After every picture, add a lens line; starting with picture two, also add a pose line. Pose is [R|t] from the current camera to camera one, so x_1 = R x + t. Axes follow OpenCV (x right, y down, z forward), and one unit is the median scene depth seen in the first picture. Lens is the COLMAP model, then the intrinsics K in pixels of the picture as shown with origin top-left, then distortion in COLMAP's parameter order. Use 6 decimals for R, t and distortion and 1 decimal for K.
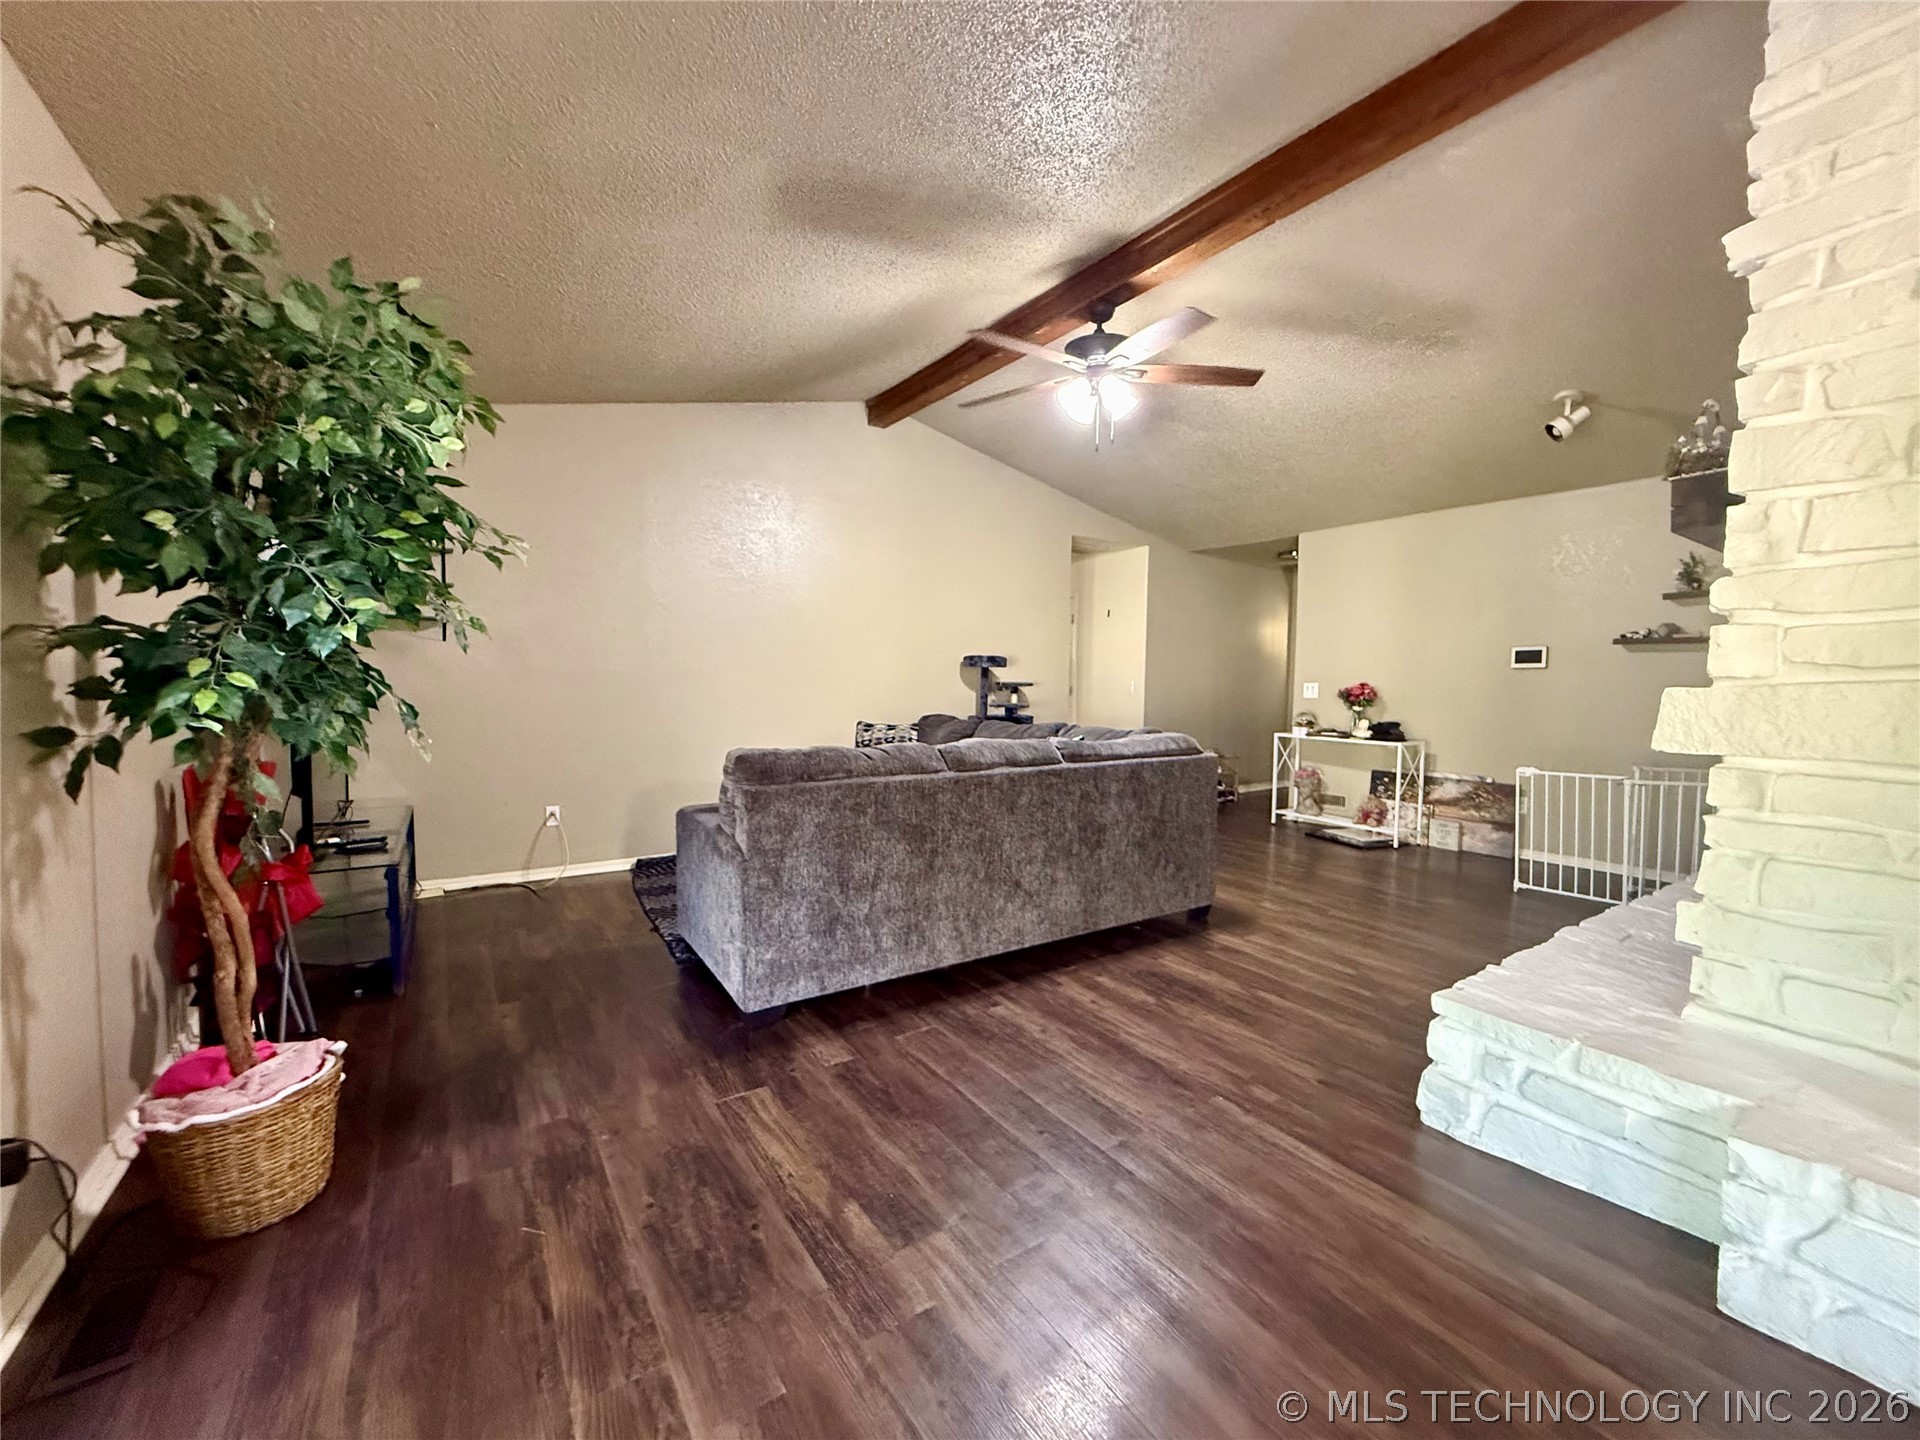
lens RADIAL K [[768.2, 0, 951.7], [0, 768.2, 710.0], [0, 0, 1]] dist [0.000889, 0.000905]
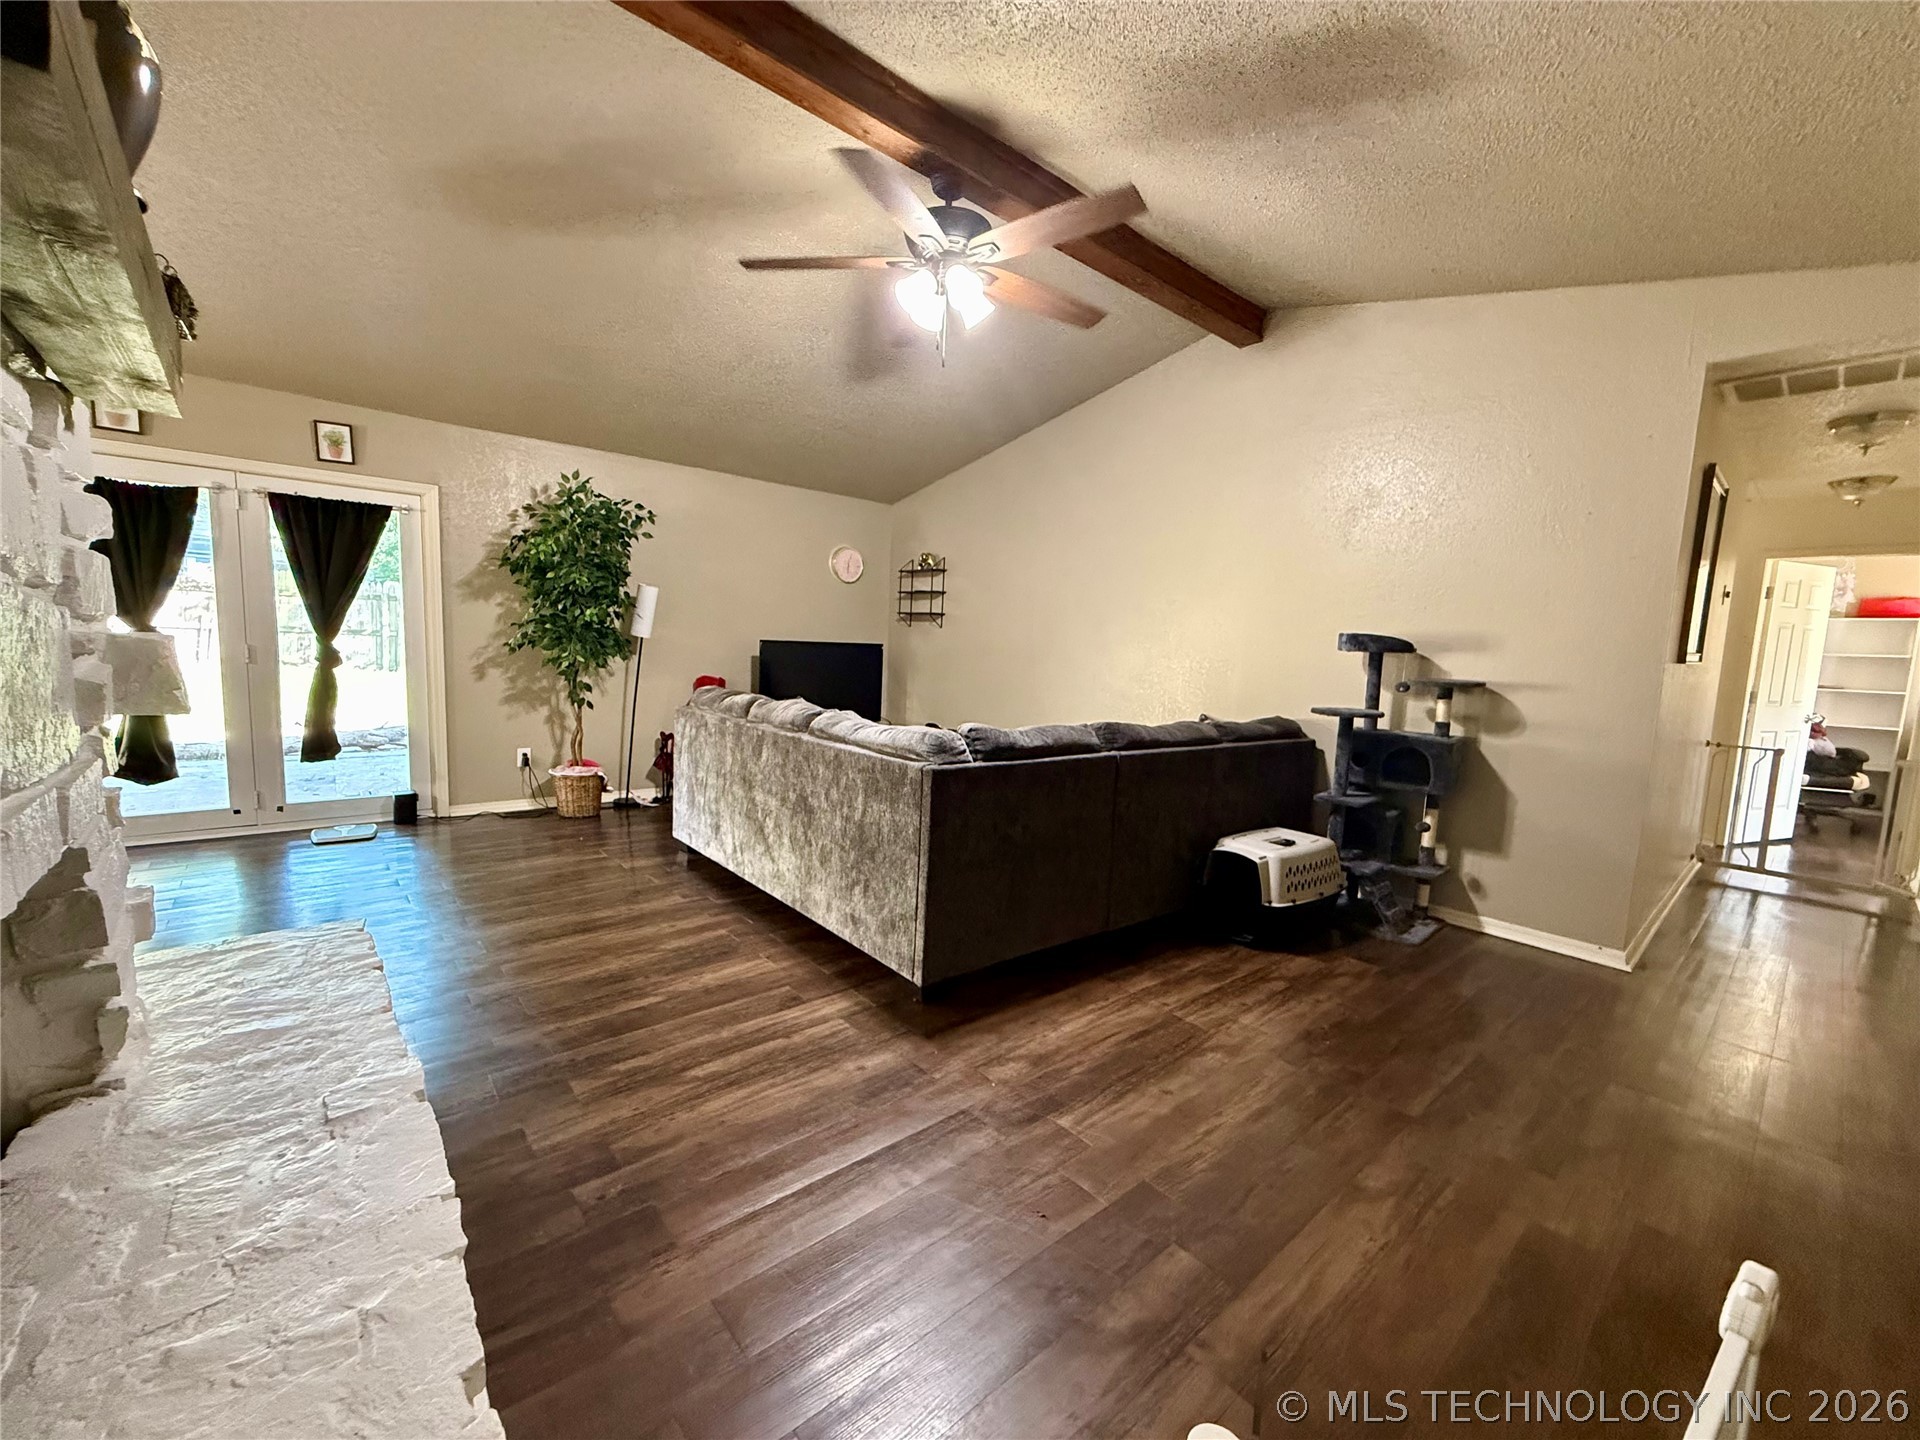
lens RADIAL K [[768.2, 0, 955.4], [0, 768.2, 725.0], [0, 0, 1]] dist [0.000889, 0.000905]
pose [[0.130716, 0.110966, -0.985190, 1.228860], [-0.085265, 0.991293, 0.100341, -0.057103], [0.987747, 0.070887, 0.139039, 1.148648]]
